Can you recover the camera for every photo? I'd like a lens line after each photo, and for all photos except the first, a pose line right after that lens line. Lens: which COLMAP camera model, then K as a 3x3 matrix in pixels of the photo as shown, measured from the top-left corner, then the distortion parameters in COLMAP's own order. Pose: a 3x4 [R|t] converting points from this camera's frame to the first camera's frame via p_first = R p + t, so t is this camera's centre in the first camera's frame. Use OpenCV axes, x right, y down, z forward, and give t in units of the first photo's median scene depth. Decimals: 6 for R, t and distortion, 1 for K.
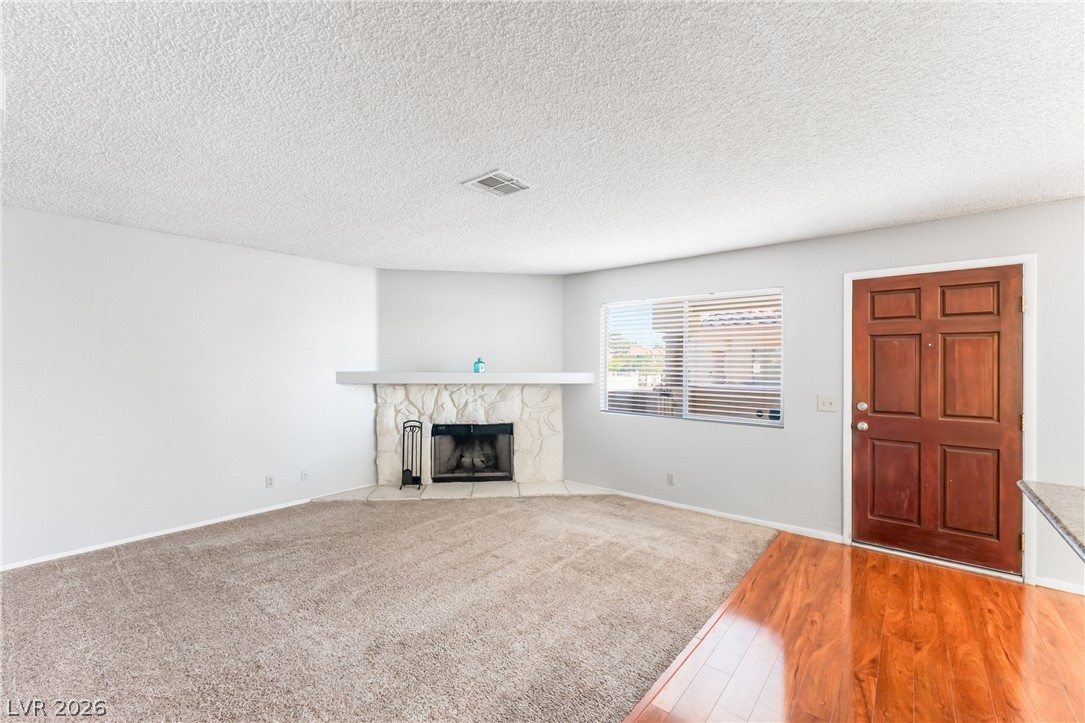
lens RADIAL K [[439.9, 0, 551.8], [0, 439.9, 363.6], [0, 0, 1]] dist [-0.003878, 0.000106]
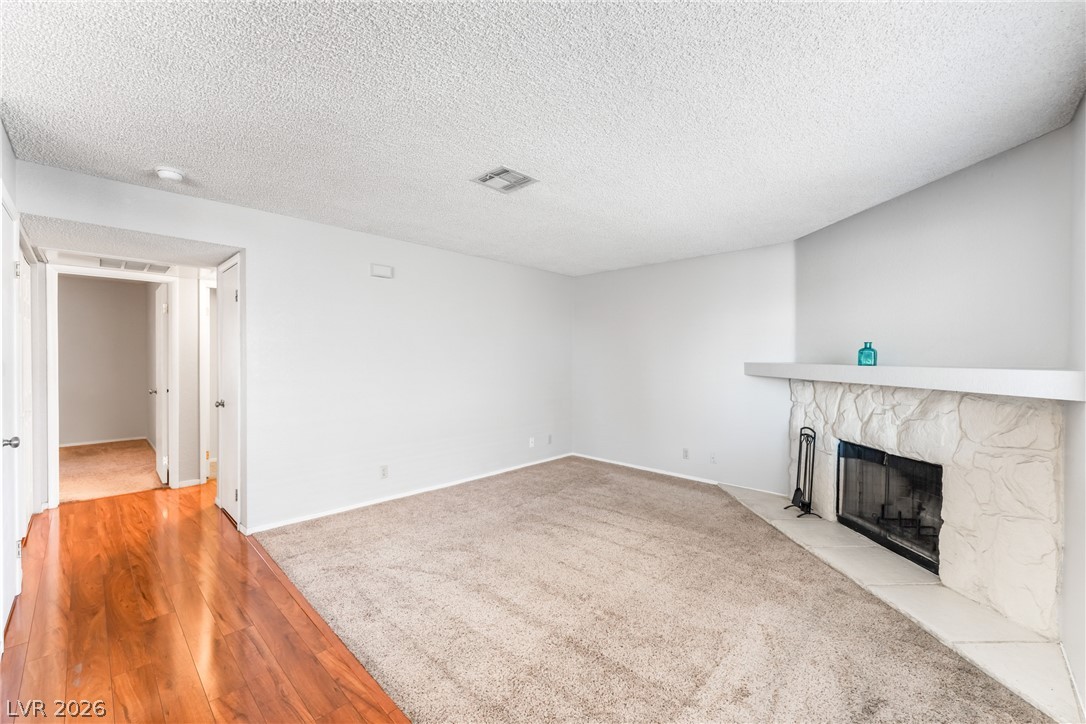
lens RADIAL K [[440.3, 0, 542.7], [0, 440.3, 355.9], [0, 0, 1]] dist [-0.003878, 0.000106]
pose [[-0.087934, -0.010441, -0.996072, 0.687109], [-0.006172, 0.999932, -0.009937, 0.019910], [0.996107, 0.005274, -0.087992, 0.845711]]
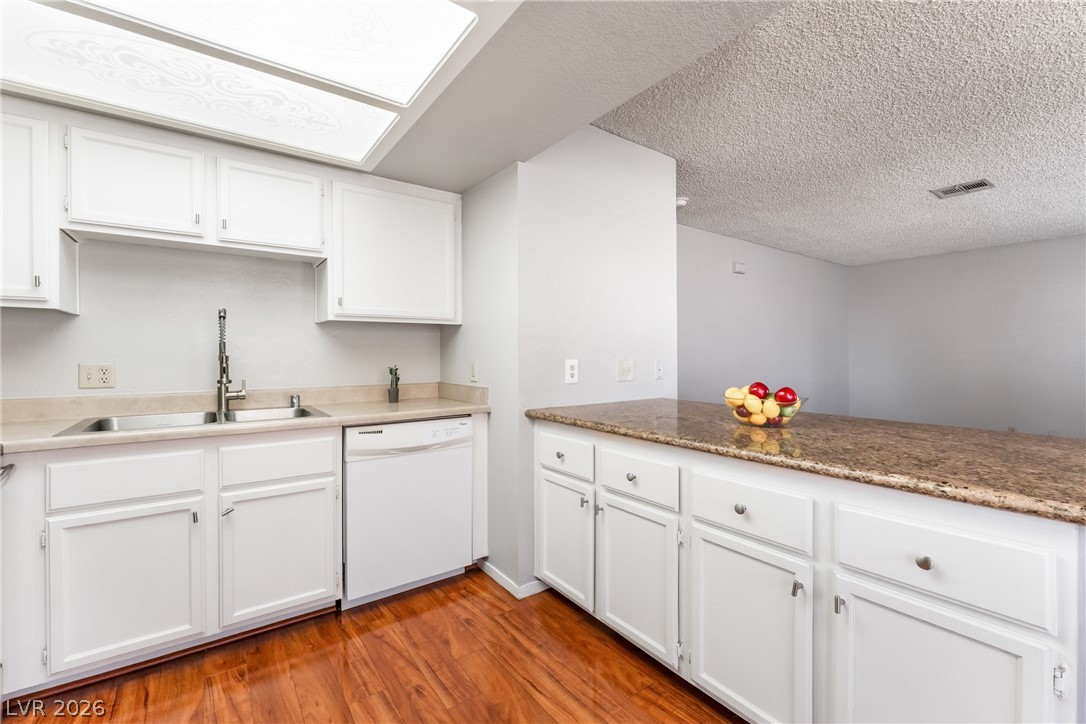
lens RADIAL K [[456.5, 0, 531.7], [0, 456.5, 354.1], [0, 0, 1]] dist [-0.002211, -0.000565]
pose [[-0.285962, -0.007649, -0.958210, 1.120913], [-0.002268, 0.999971, -0.007305, 0.066046], [0.958238, 0.000084, -0.285971, 0.117462]]
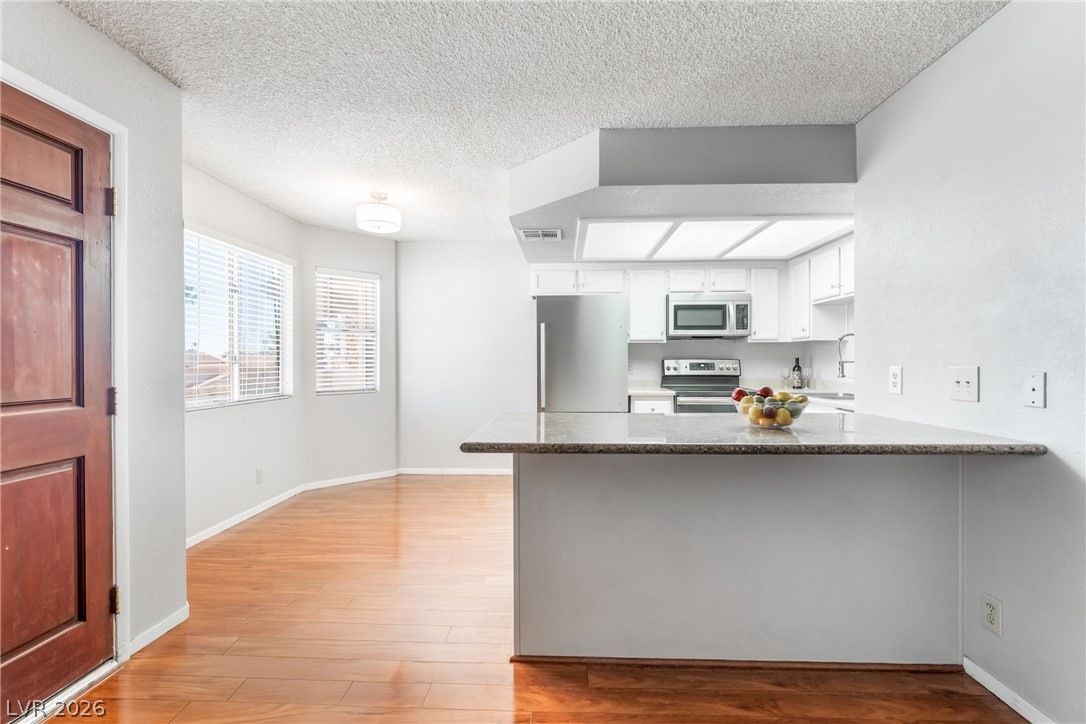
lens RADIAL K [[483.1, 0, 550.3], [0, 483.1, 360.9], [0, 0, 1]] dist [-0.002676, -0.001364]
pose [[-0.601738, -0.006943, 0.798664, 0.156552], [-0.003680, 0.999976, 0.005920, 0.059698], [-0.798685, 0.000624, -0.601749, 0.748987]]
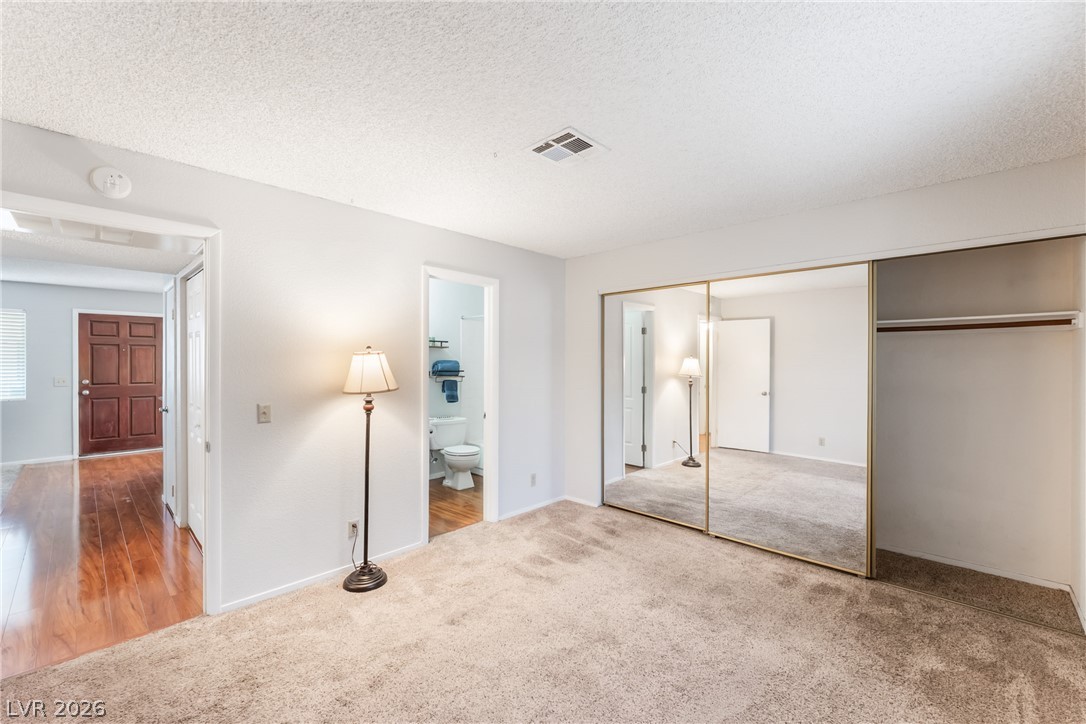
lens RADIAL K [[440.3, 0, 551.9], [0, 440.3, 361.1], [0, 0, 1]] dist [-0.003878, 0.000106]
pose [[0.074242, -0.008388, 0.997205, -0.963314], [-0.004734, 0.999950, 0.008763, -0.015731], [-0.997229, -0.005371, 0.074199, -1.069839]]
